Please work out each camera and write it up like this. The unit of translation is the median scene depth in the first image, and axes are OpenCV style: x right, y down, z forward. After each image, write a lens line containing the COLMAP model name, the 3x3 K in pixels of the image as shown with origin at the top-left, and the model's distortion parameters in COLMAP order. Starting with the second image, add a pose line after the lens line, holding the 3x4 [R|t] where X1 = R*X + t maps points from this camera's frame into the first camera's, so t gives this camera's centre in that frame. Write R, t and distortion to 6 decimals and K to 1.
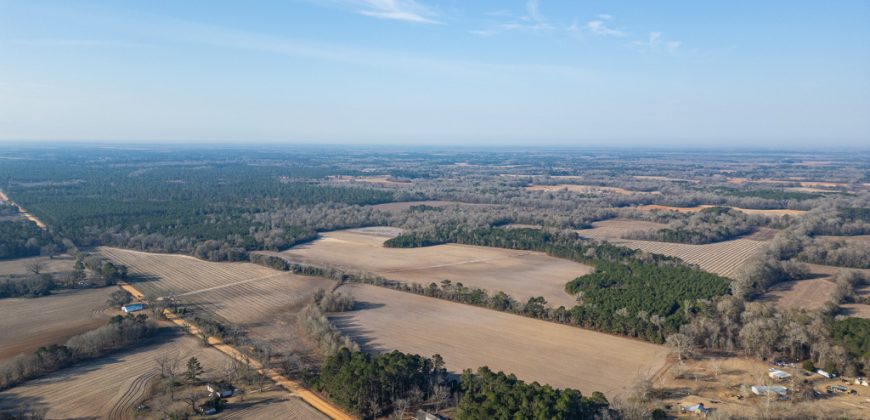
lens RADIAL K [[612.0, 0, 435.0], [0, 612.0, 210.0], [0, 0, 1]] dist [0.105892, -0.111927]
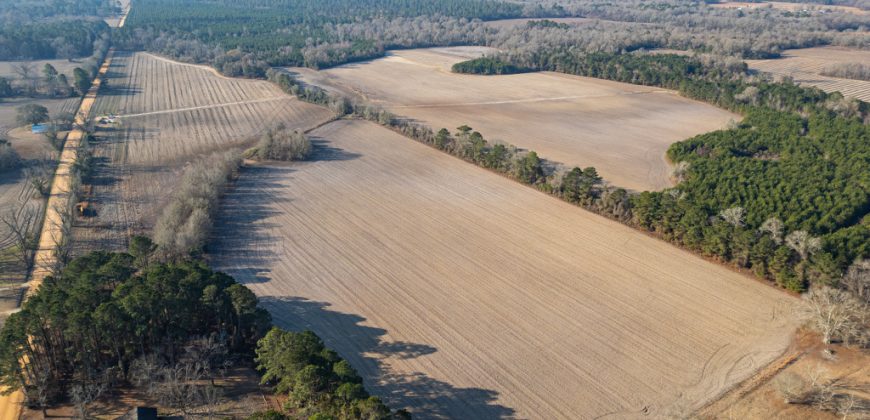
lens RADIAL K [[612.0, 0, 435.0], [0, 612.0, 210.0], [0, 0, 1]] dist [0.105892, -0.111927]
pose [[0.956864, 0.111302, -0.268373, 0.124458], [-0.034876, 0.961034, 0.274221, 0.018482], [0.288437, -0.253033, 0.923460, 0.278713]]
